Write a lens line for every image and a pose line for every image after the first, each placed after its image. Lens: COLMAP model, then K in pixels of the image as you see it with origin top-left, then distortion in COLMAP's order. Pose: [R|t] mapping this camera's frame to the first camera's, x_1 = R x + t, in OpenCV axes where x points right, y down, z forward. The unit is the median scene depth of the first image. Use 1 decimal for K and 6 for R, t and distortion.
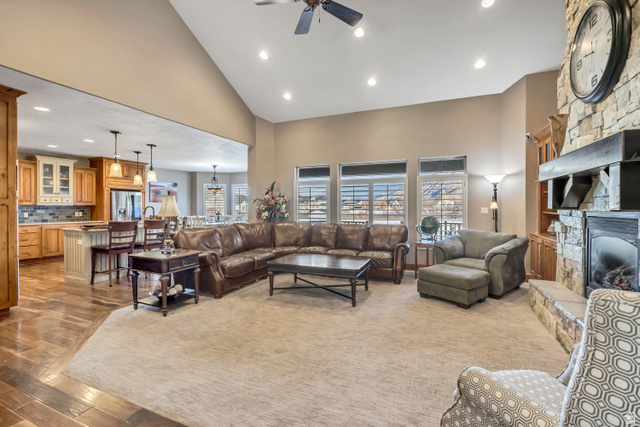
lens RADIAL K [[288.6, 0, 321.1], [0, 288.6, 208.8], [0, 0, 1]] dist [-0.012415, -0.000144]
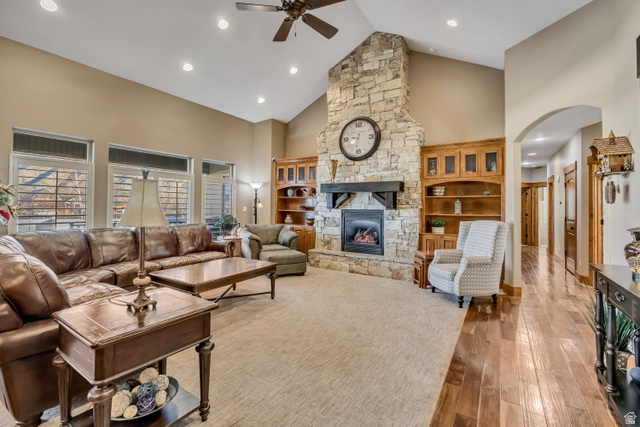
lens RADIAL K [[284.0, 0, 320.8], [0, 284.0, 203.6], [0, 0, 1]] dist [-0.000108, 0.000032]
pose [[0.177814, 0.010994, 0.984003, -0.874331], [-0.004394, 0.999936, -0.010378, -0.008888], [-0.984054, -0.002478, 0.177851, 0.605862]]
